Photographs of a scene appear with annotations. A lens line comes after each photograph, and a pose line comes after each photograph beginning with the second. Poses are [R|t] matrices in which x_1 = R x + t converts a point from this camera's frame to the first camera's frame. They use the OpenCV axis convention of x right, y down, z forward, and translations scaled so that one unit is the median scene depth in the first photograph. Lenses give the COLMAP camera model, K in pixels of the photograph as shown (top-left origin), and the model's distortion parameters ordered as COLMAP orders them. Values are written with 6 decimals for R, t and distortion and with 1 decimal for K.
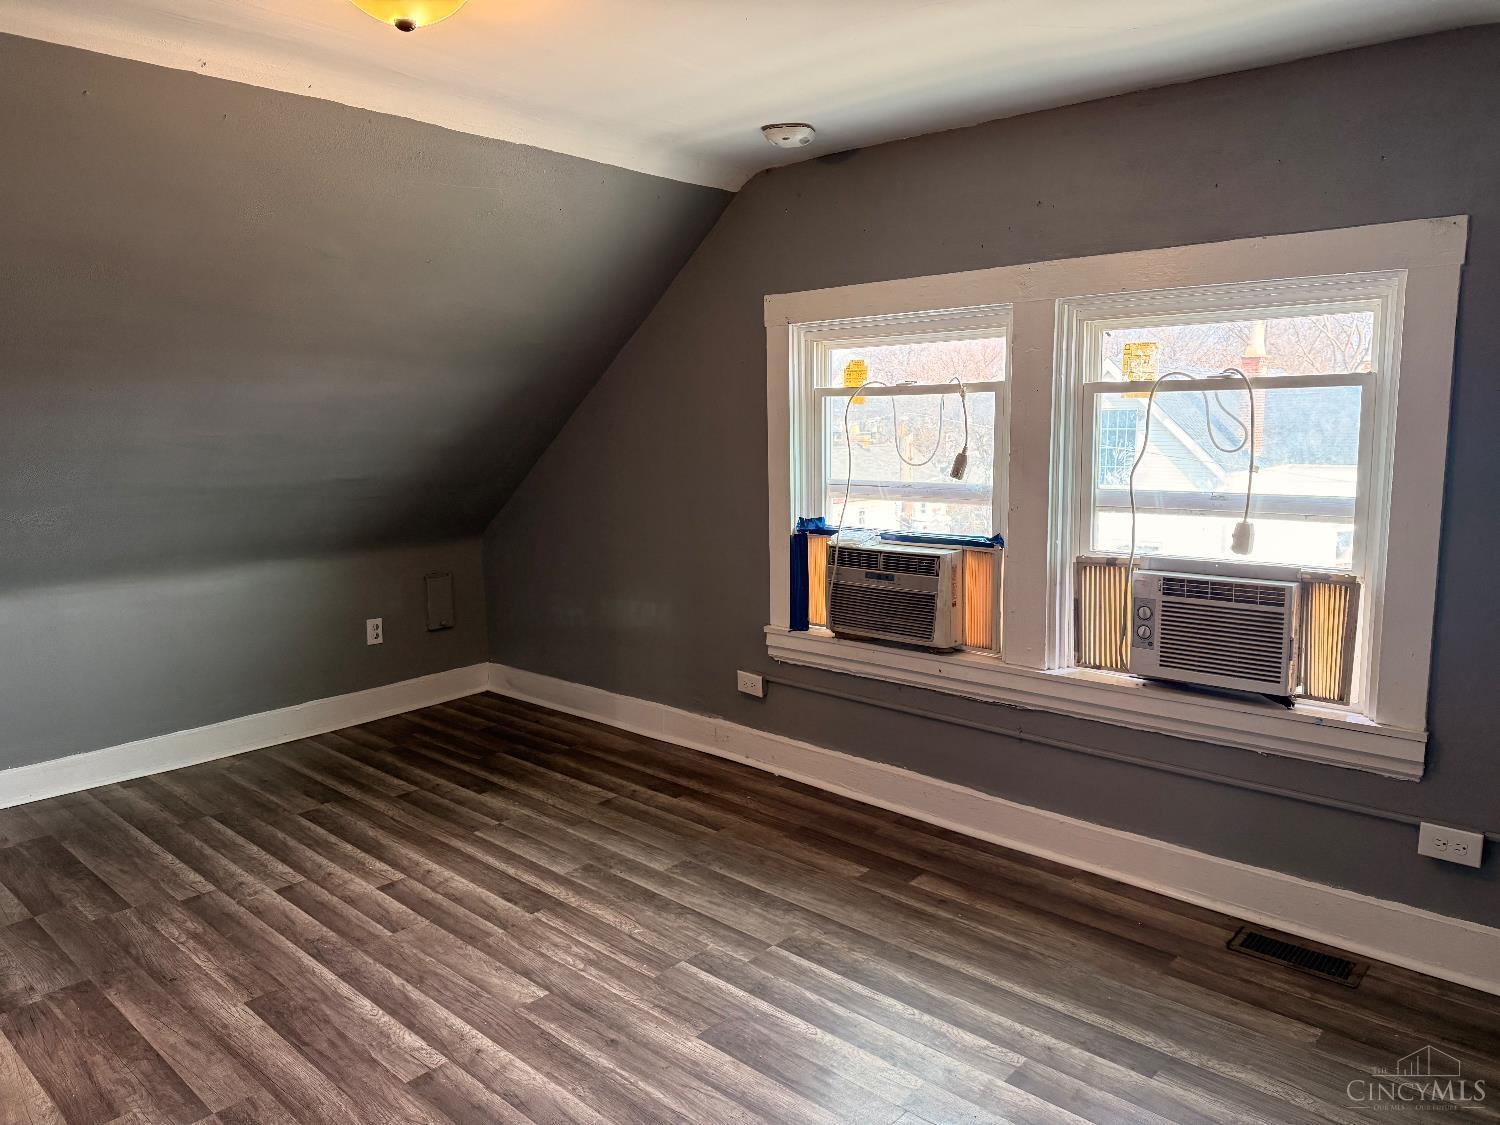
lens RADIAL K [[1063.3, 0, 749.6], [0, 1063.3, 552.0], [0, 0, 1]] dist [0.065385, -0.059436]
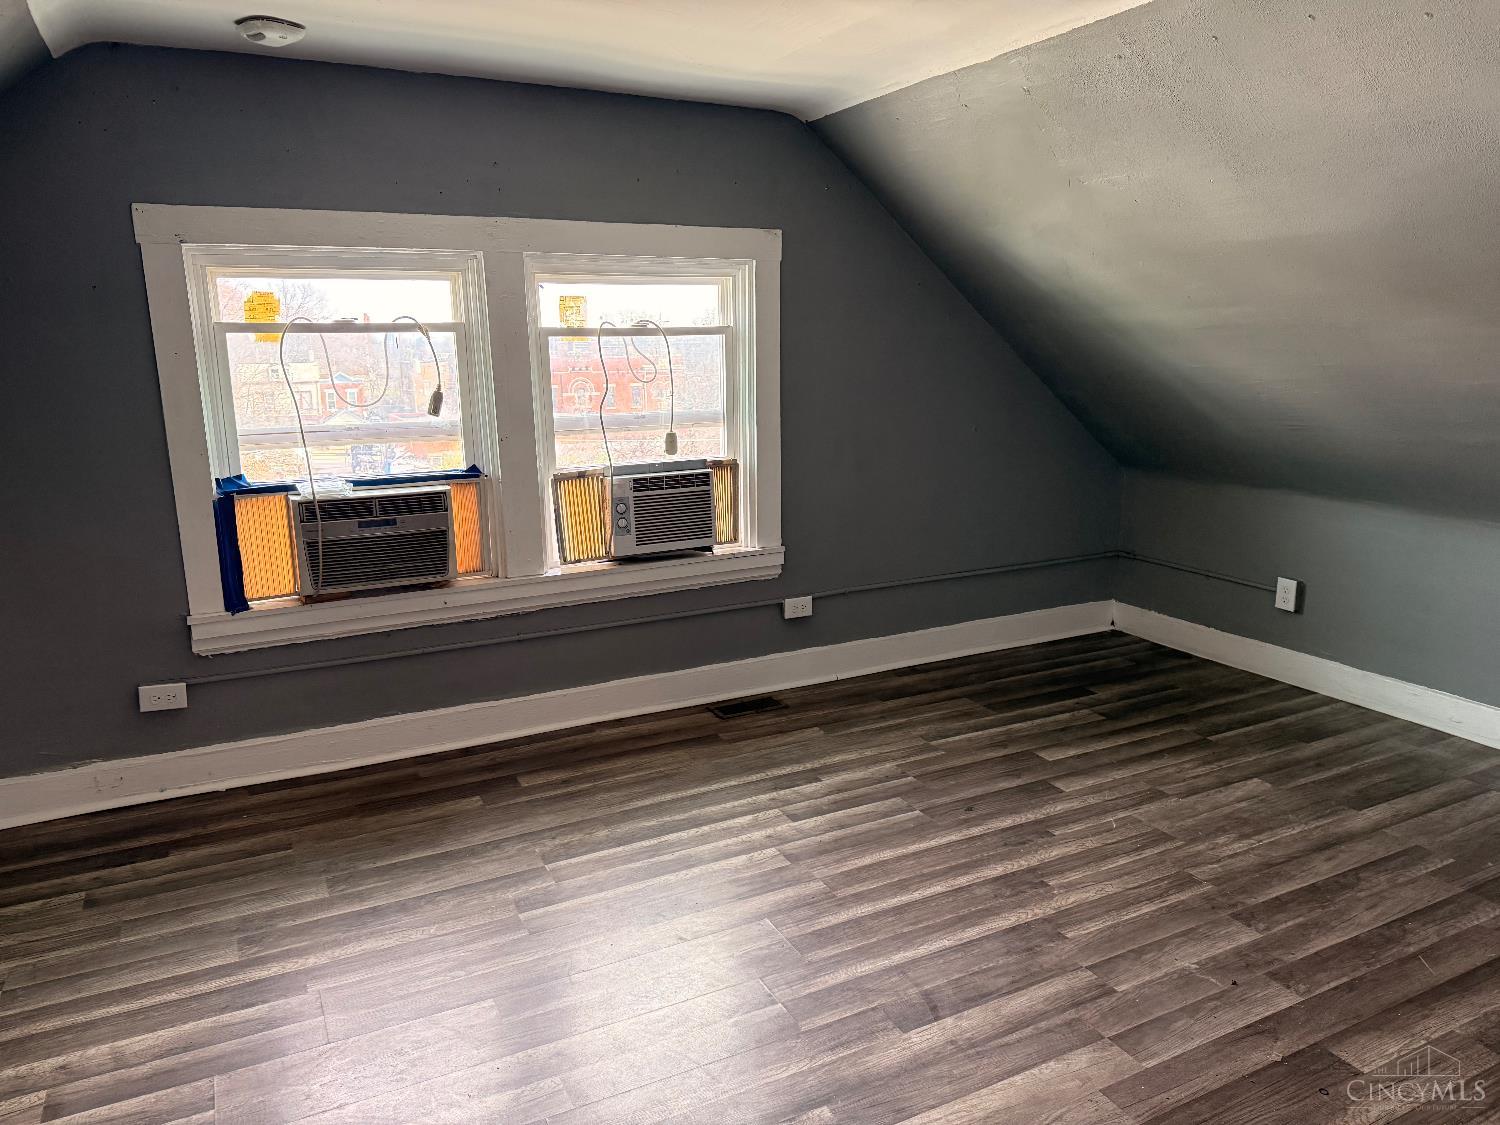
lens RADIAL K [[1063.3, 0, 763.2], [0, 1063.3, 562.4], [0, 0, 1]] dist [0.065385, -0.059436]
pose [[0.328163, -0.183028, 0.926720, -0.748420], [0.131473, 0.980351, 0.147064, -0.043920], [-0.935427, 0.073578, 0.345778, 0.379488]]
